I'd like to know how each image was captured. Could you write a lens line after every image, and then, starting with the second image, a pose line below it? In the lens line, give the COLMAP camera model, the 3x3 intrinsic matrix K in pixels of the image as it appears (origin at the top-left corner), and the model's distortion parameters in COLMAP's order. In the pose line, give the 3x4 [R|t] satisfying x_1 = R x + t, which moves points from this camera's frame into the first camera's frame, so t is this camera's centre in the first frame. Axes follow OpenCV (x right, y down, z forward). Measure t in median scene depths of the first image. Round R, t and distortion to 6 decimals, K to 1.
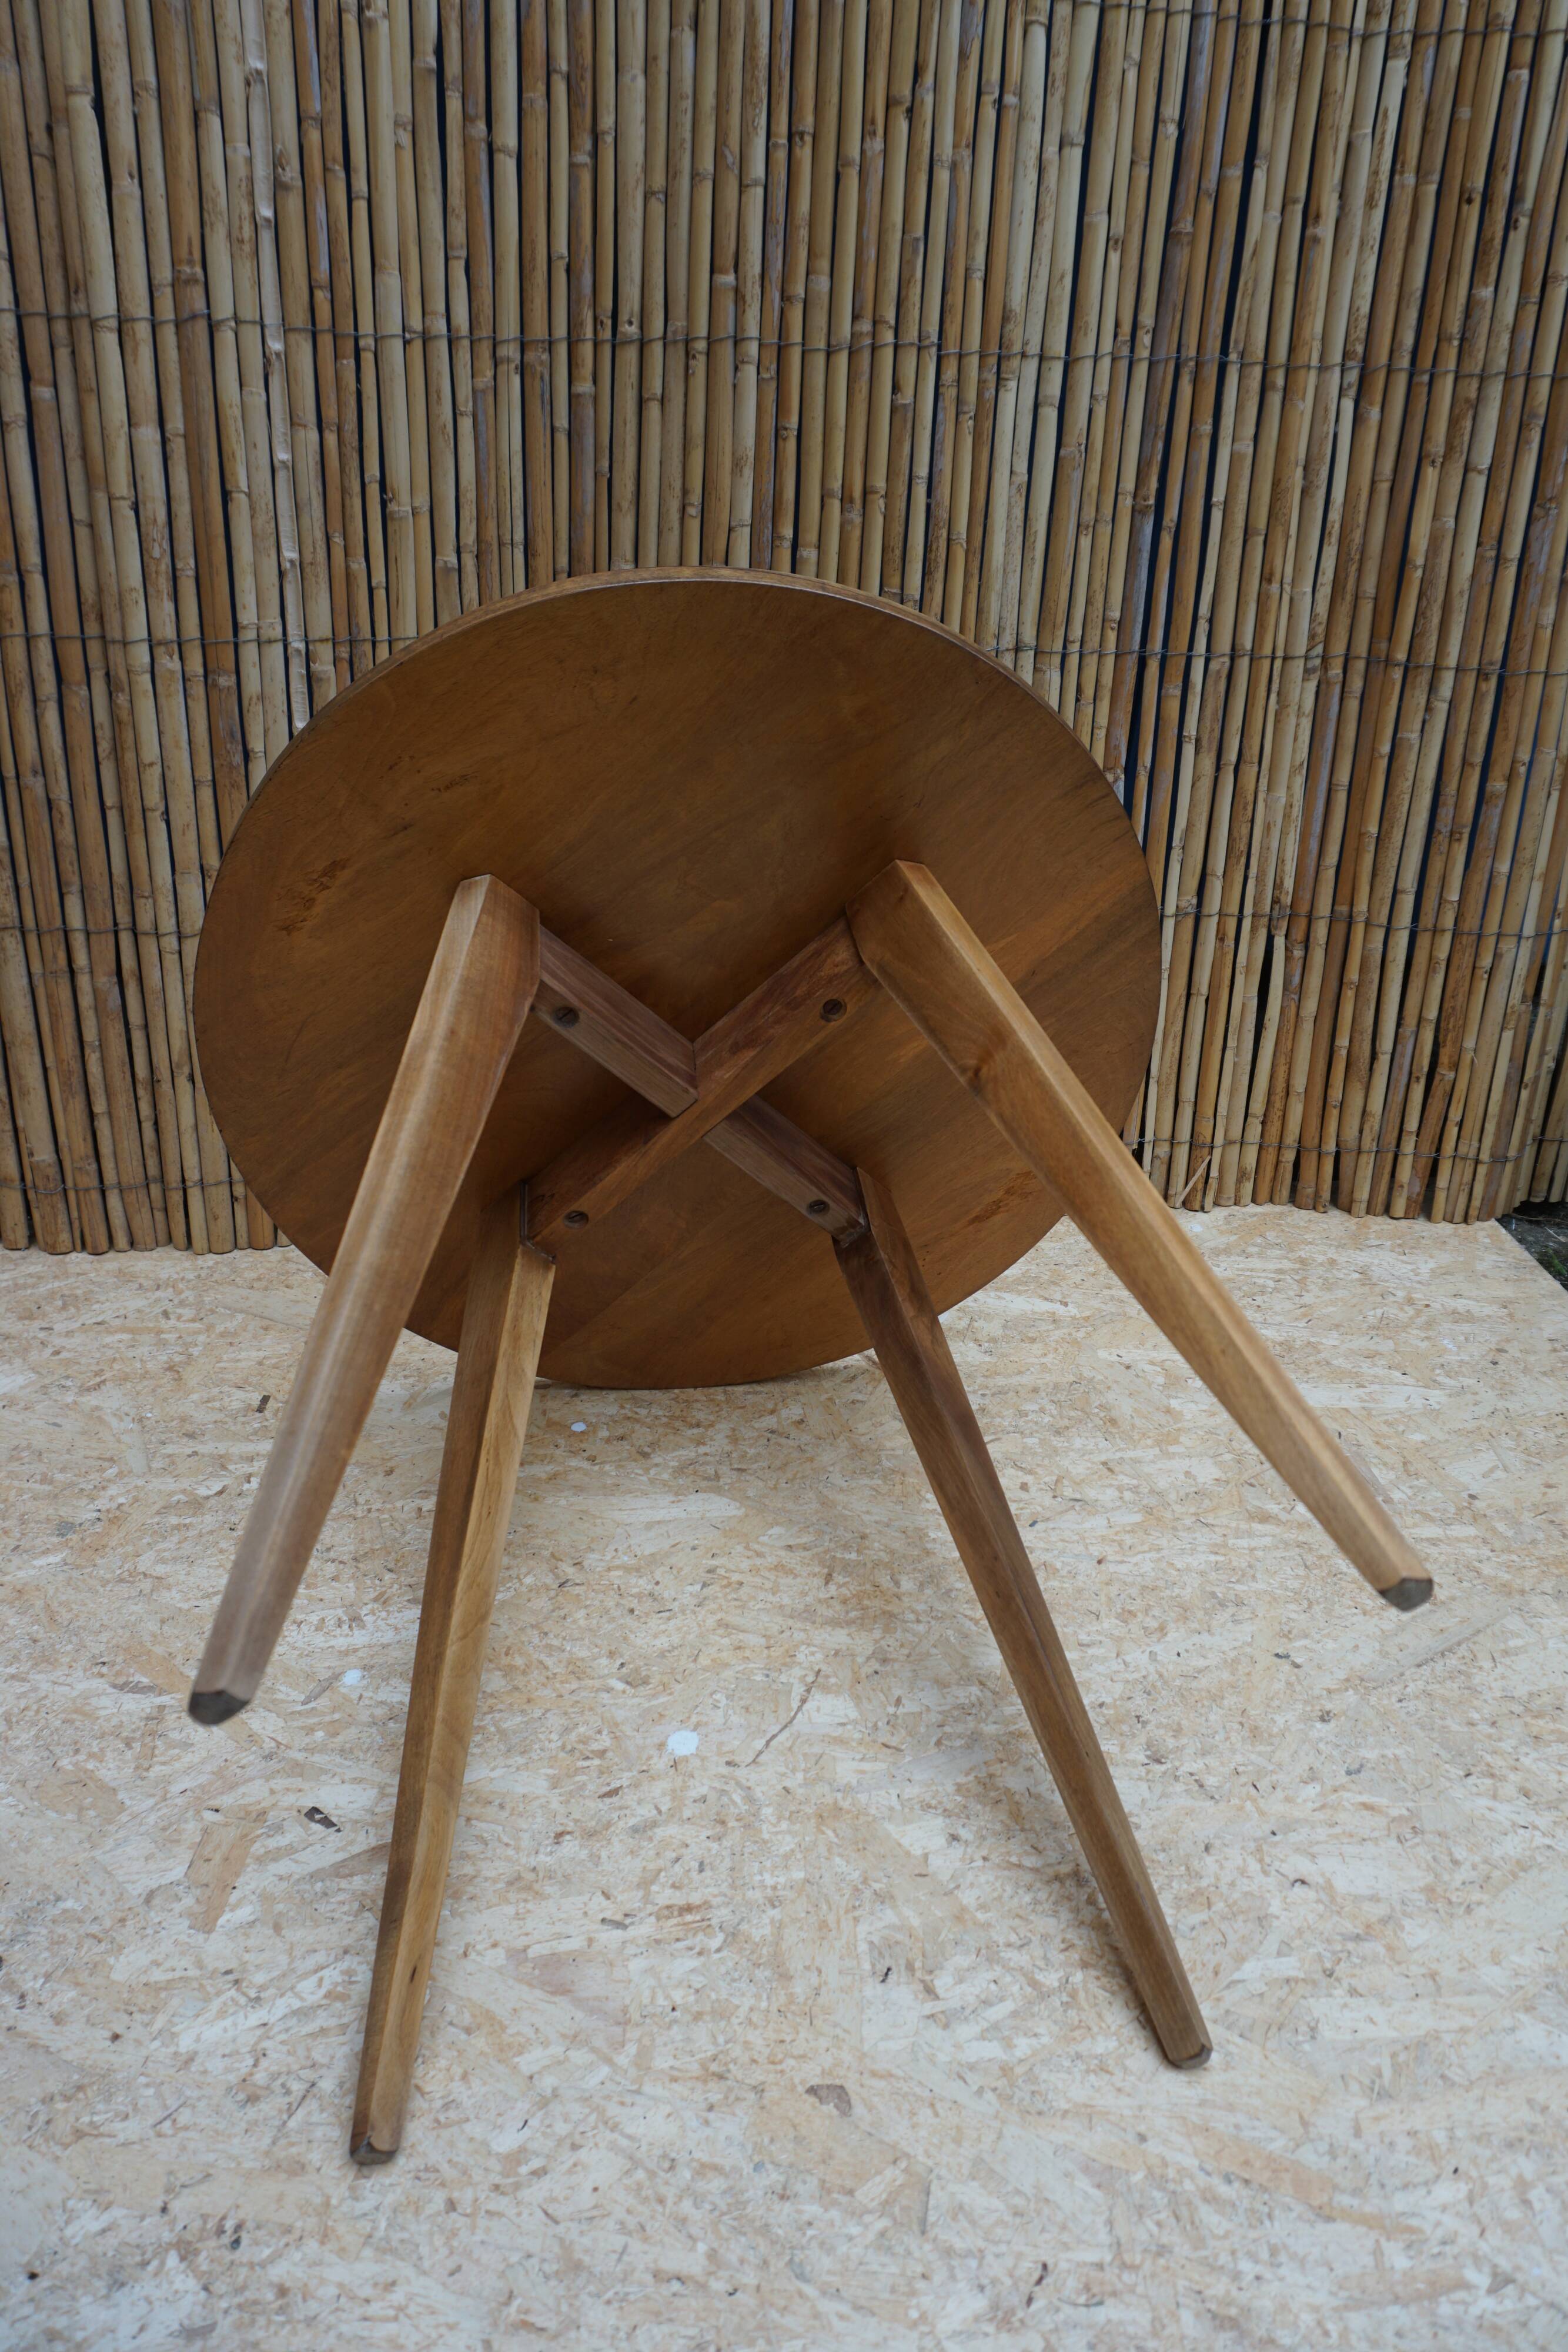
lens RADIAL K [[1554.1, 0, 768.4], [0, 1554.1, 1169.0], [0, 0, 1]] dist [-0.056754, 0.034137]
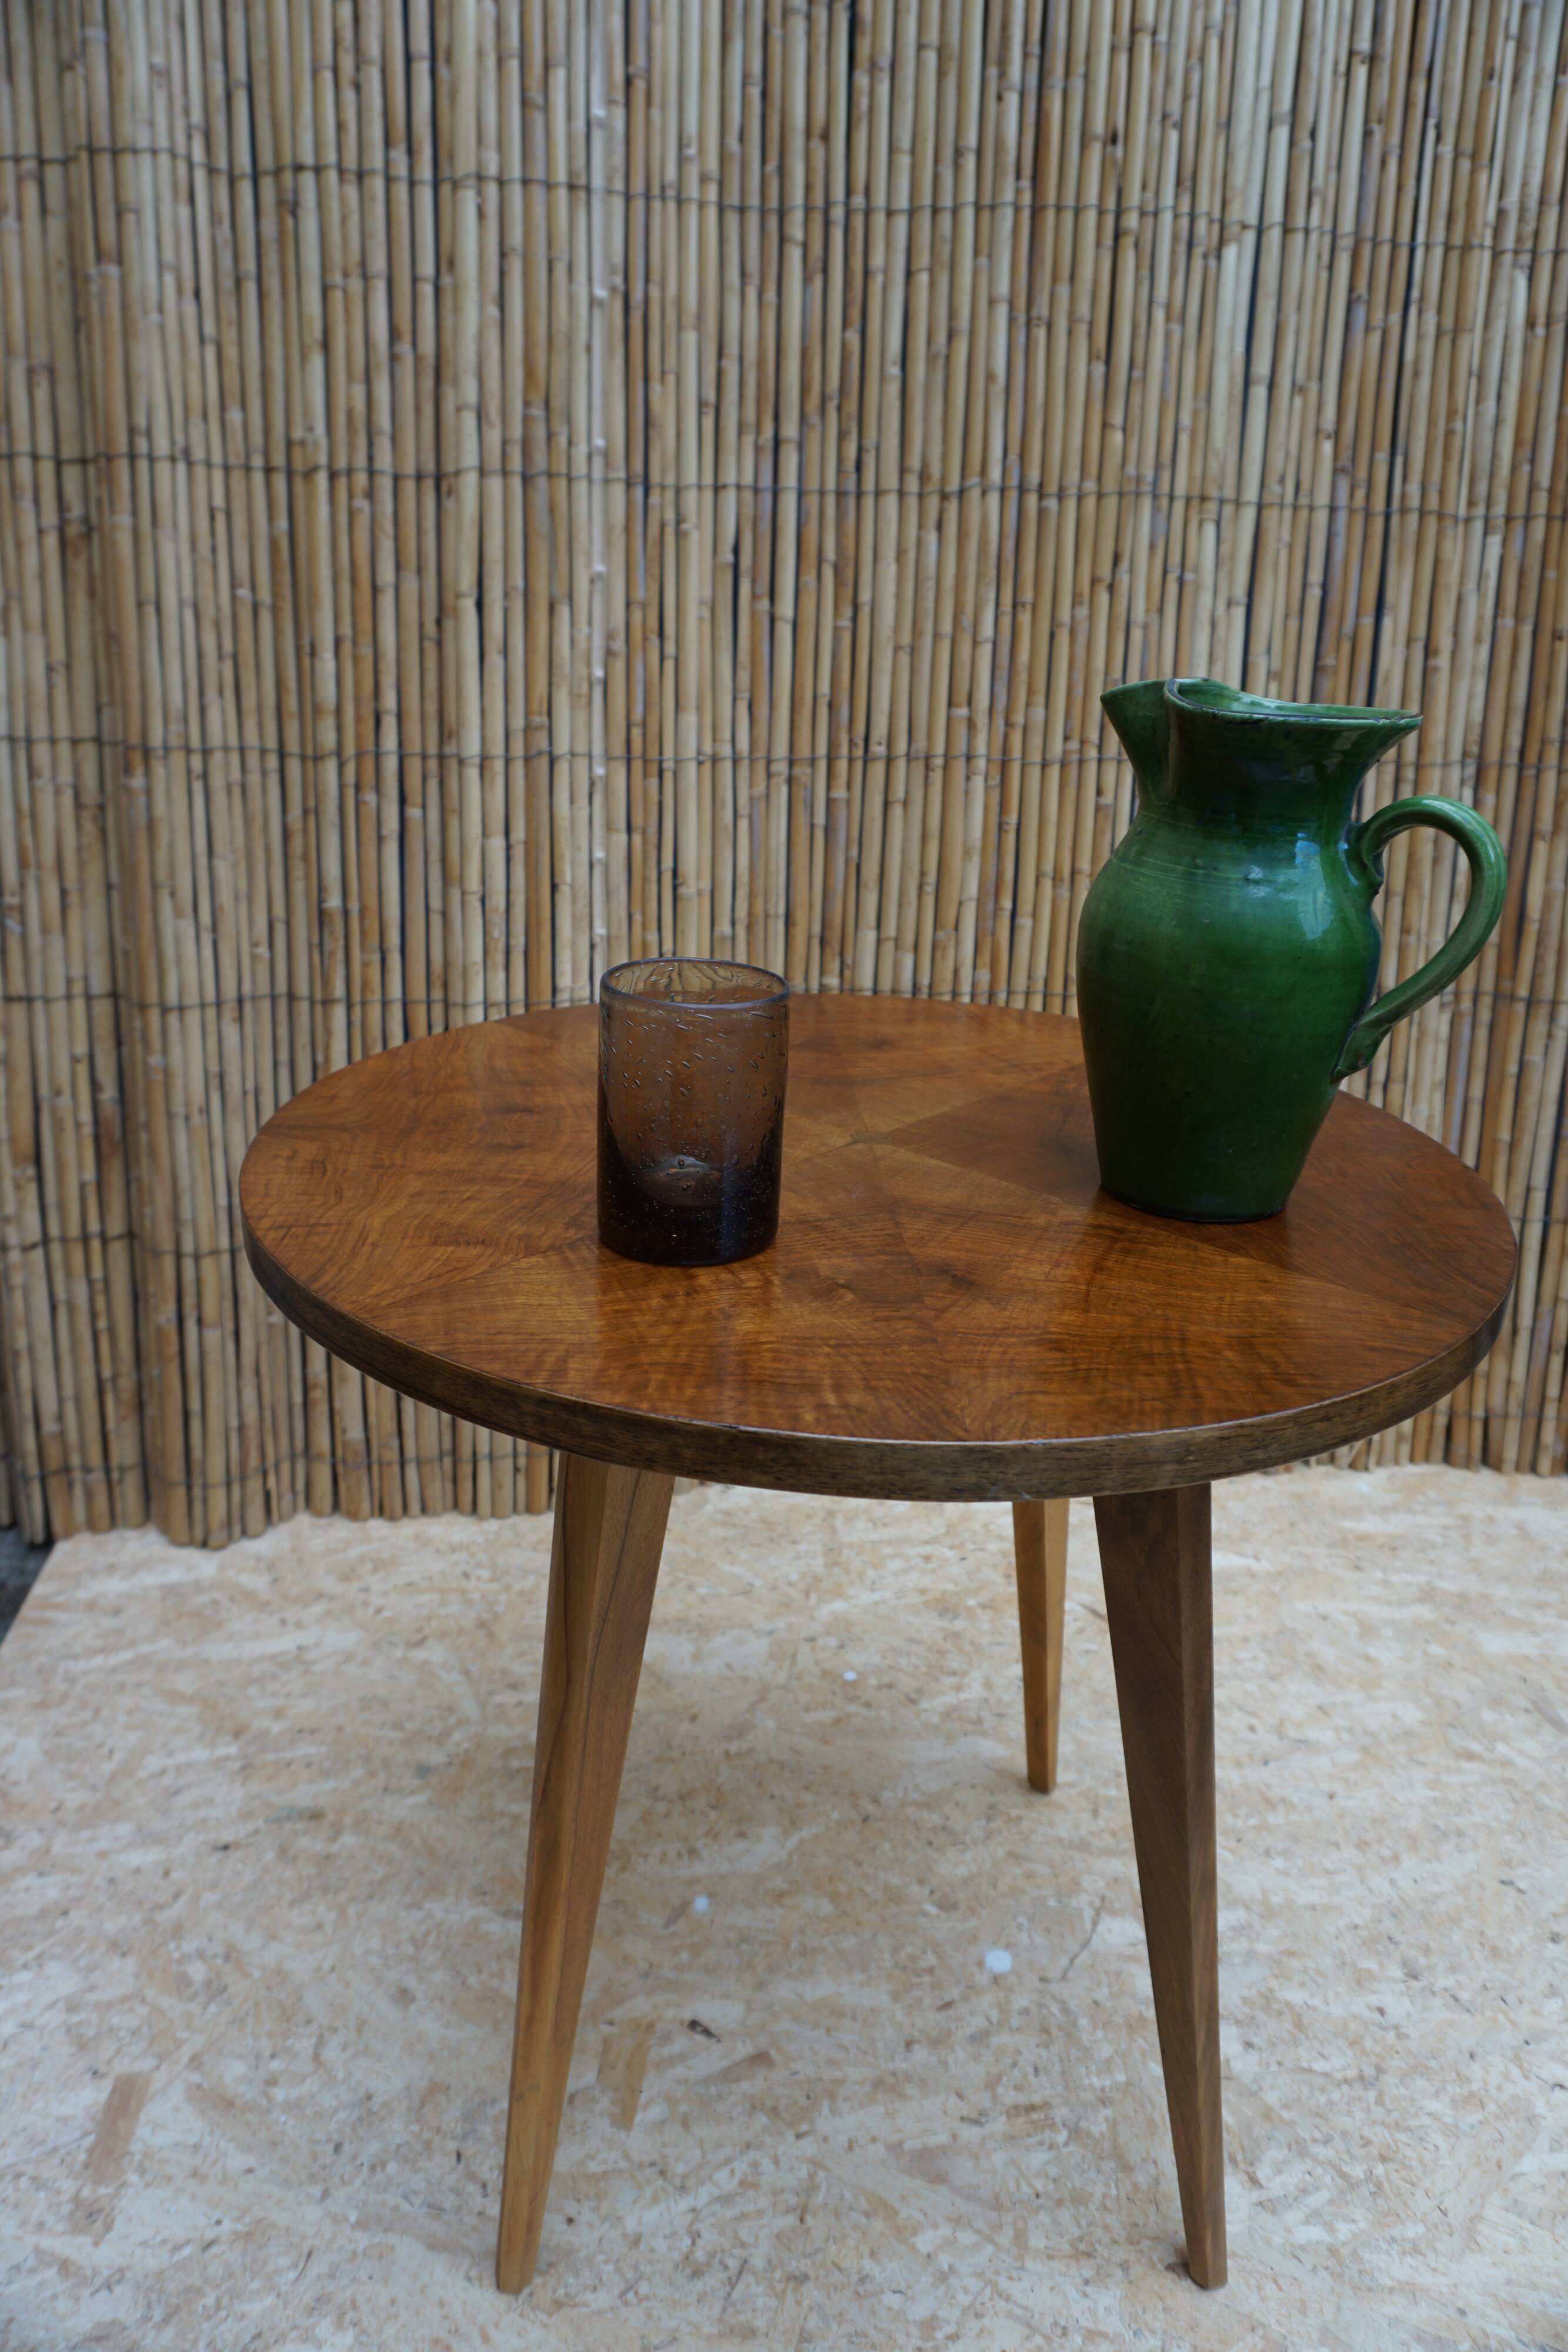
lens RADIAL K [[1554.1, 0, 769.4], [0, 1554.1, 1168.7], [0, 0, 1]] dist [-0.056754, 0.034137]
pose [[0.999601, -0.011535, -0.025795, -0.158163], [0.007672, 0.989385, -0.145115, -0.040630], [0.027195, 0.144859, 0.989078, -0.184941]]
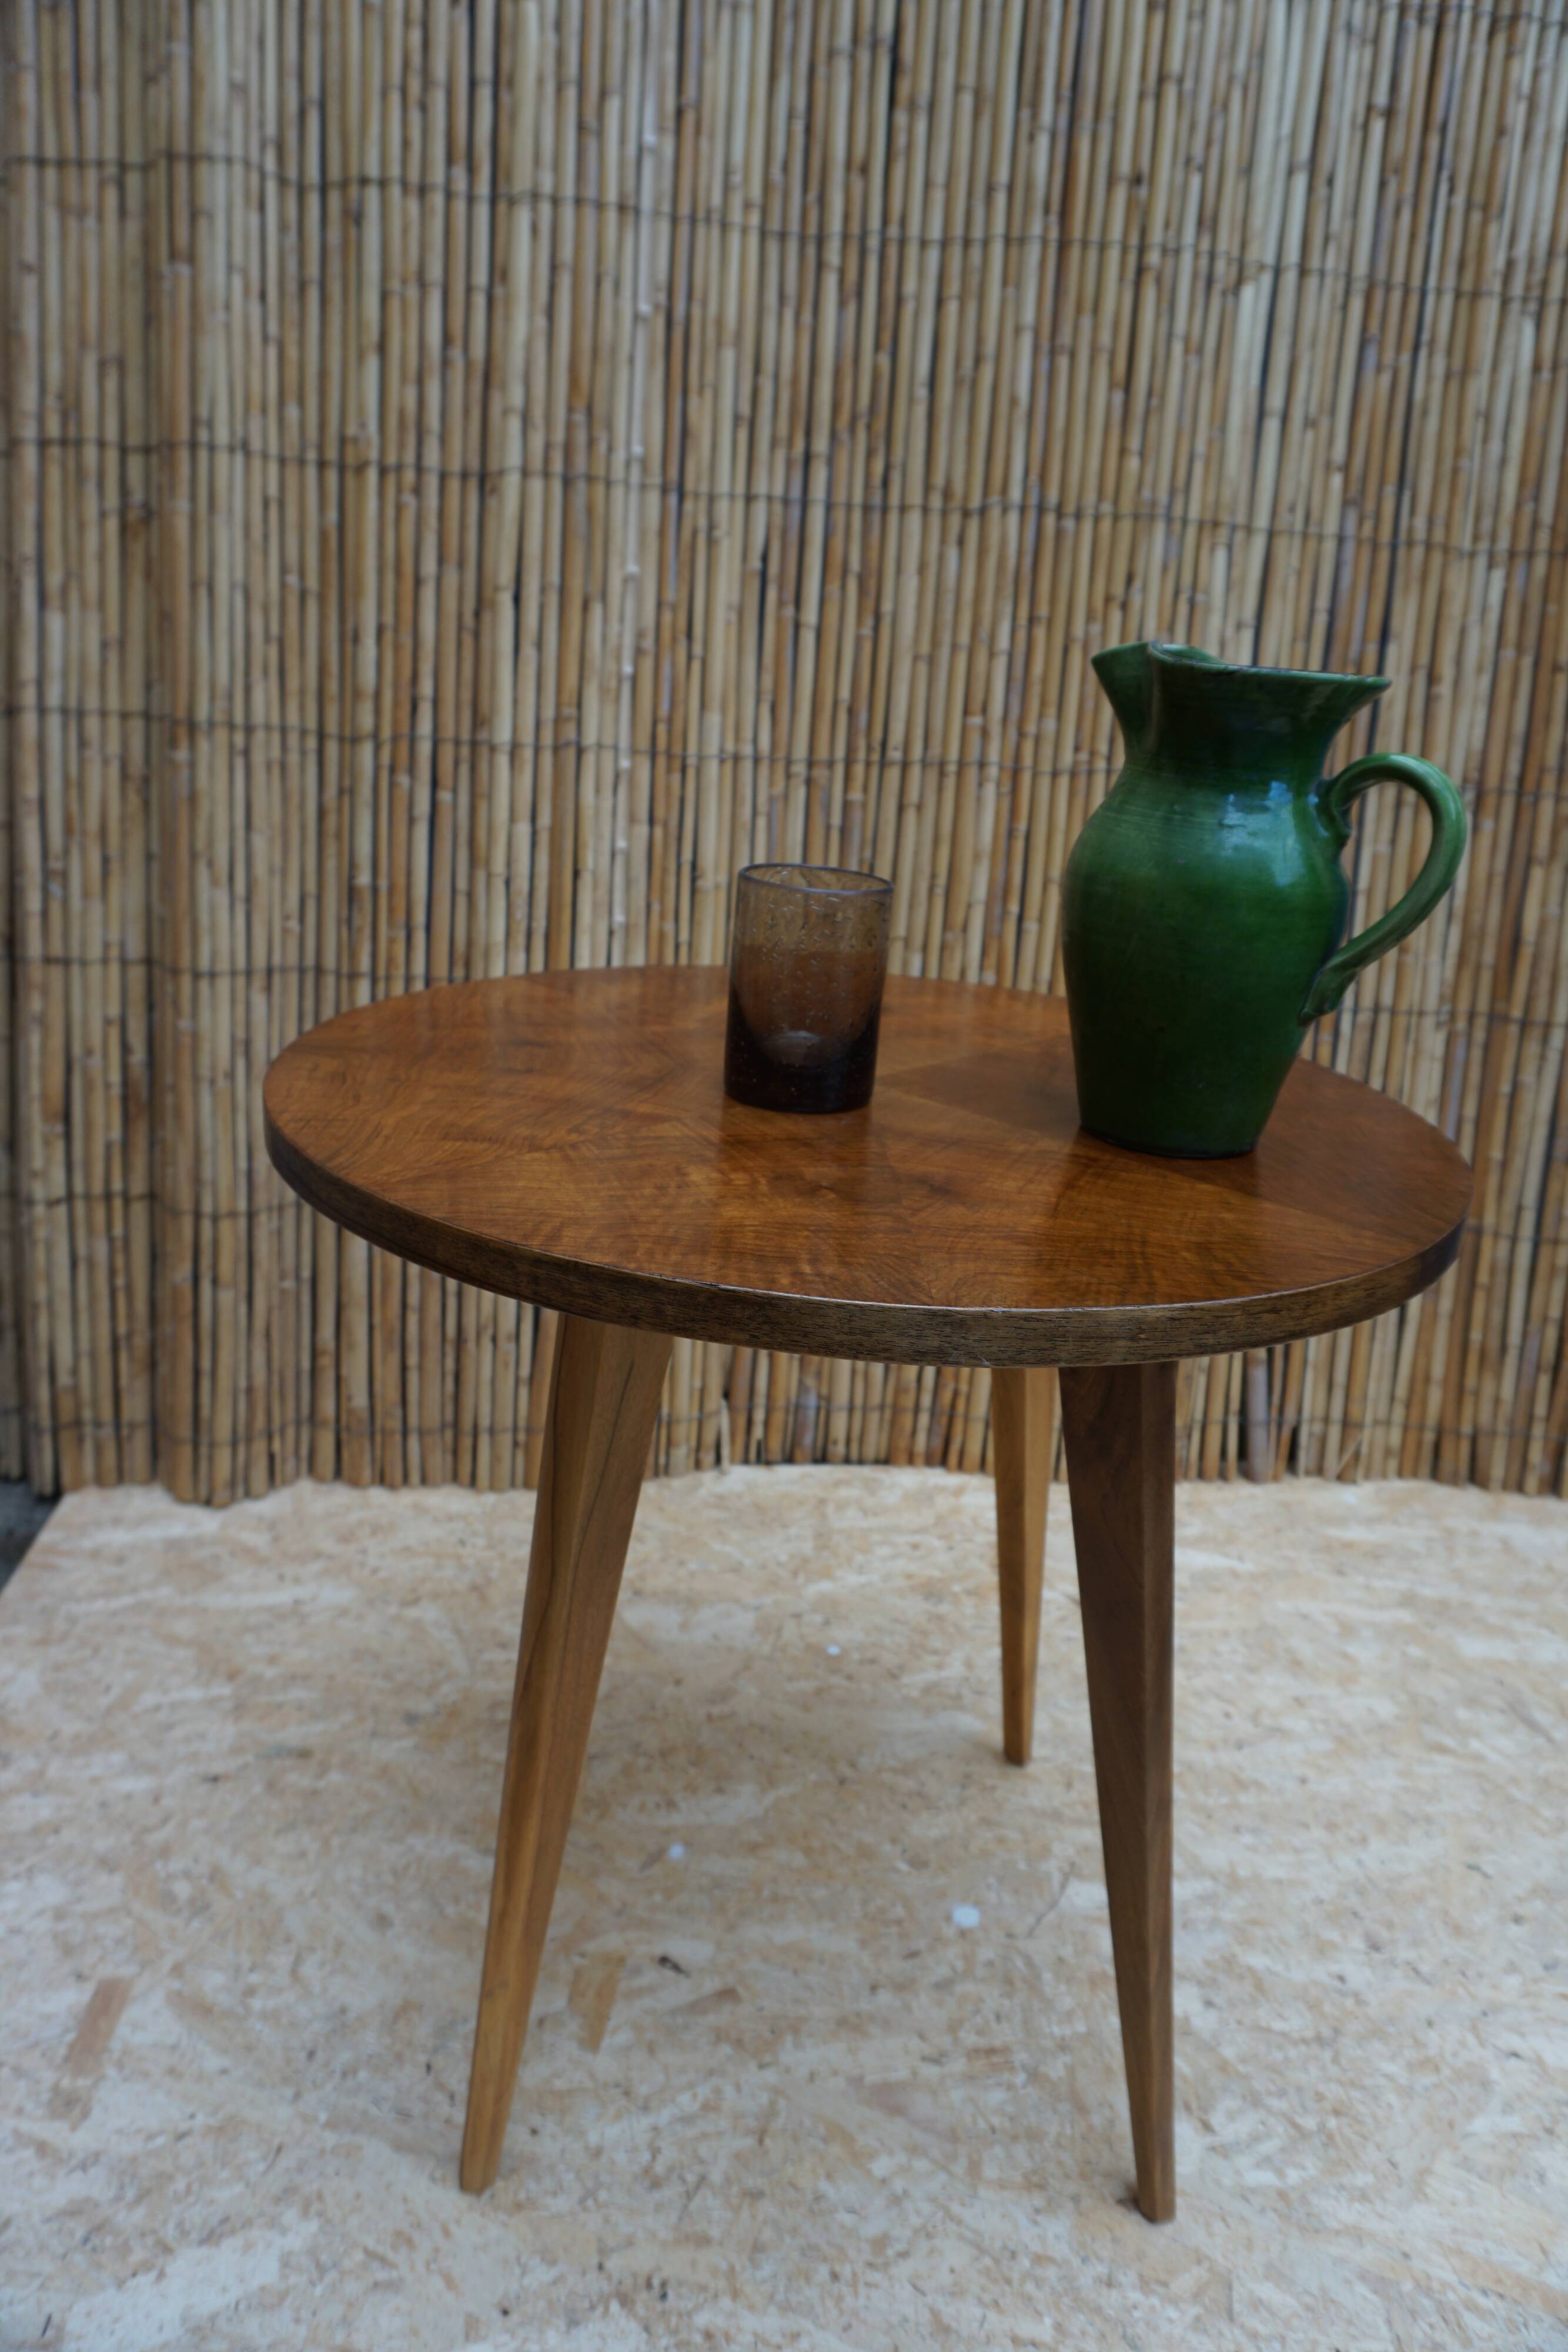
lens RADIAL K [[1554.1, 0, 766.6], [0, 1554.1, 1172.3], [0, 0, 1]] dist [-0.056754, 0.034137]
pose [[0.998960, 0.025463, -0.037821, -0.147377], [-0.031826, 0.983423, -0.178511, 0.024368], [0.032648, 0.179529, 0.983211, -0.209546]]
